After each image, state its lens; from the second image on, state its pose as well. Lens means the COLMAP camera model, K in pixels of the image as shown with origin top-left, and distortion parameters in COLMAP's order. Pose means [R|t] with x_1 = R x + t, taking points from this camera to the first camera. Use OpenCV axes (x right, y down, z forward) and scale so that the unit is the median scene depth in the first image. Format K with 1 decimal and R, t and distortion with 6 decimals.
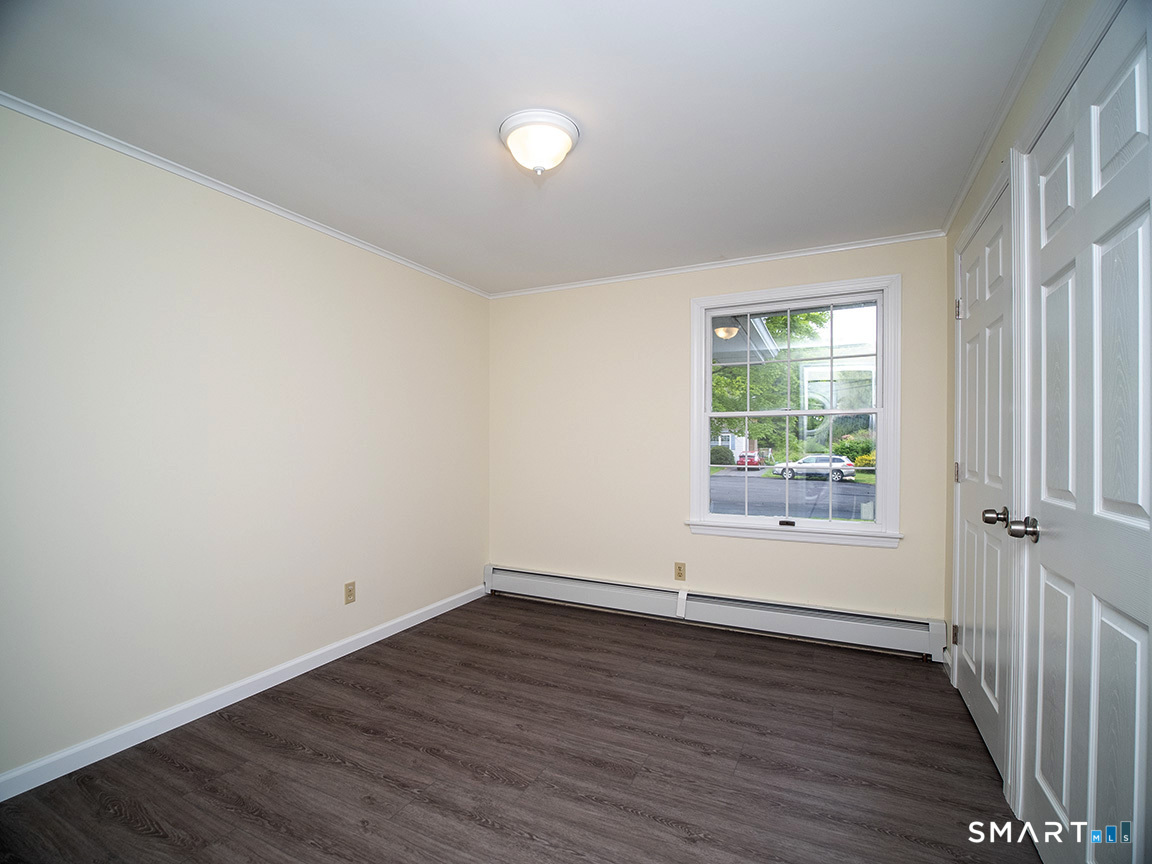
lens RADIAL K [[540.0, 0, 578.8], [0, 540.0, 439.1], [0, 0, 1]] dist [-0.010810, -0.001940]
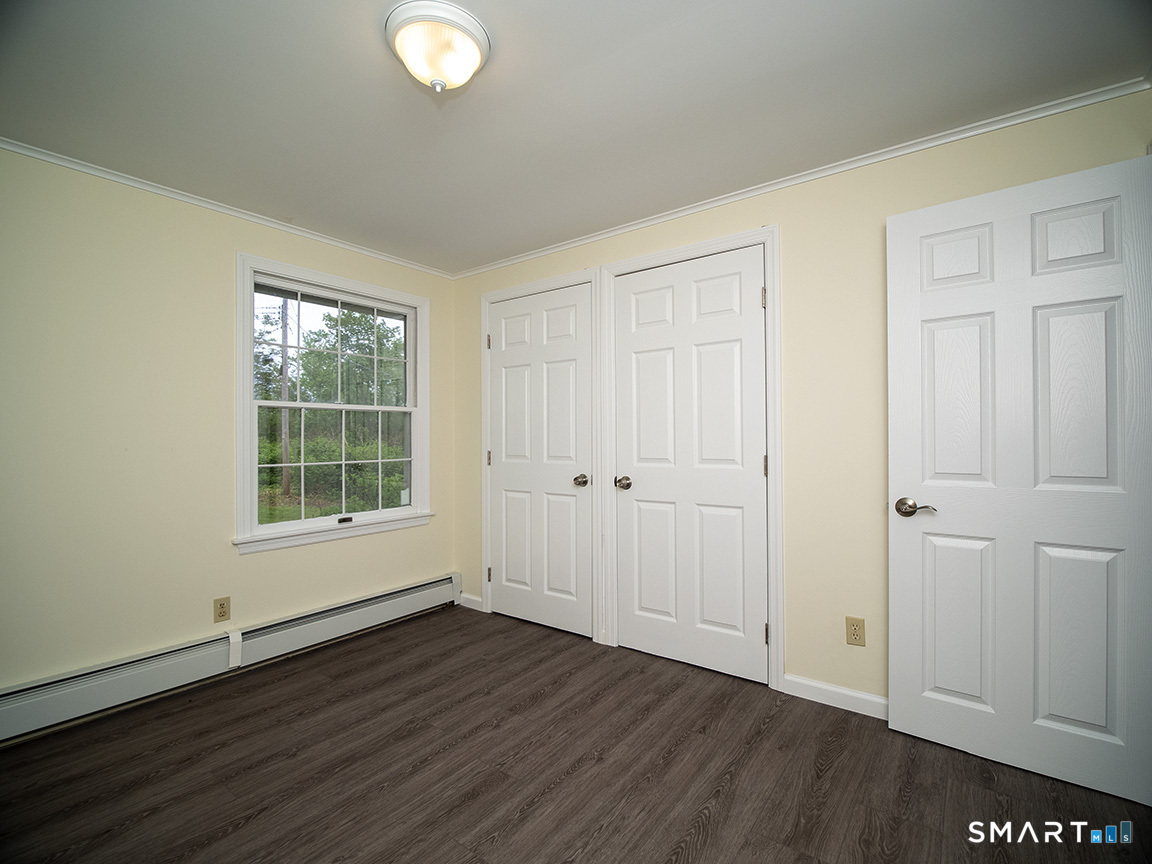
lens RADIAL K [[540.0, 0, 578.8], [0, 540.0, 439.1], [0, 0, 1]] dist [-0.010810, -0.001940]
pose [[0.172312, -0.004375, 0.985033, -0.569089], [-0.000691, 0.999989, 0.004563, 0.005701], [-0.985042, -0.001467, 0.172307, 0.473806]]
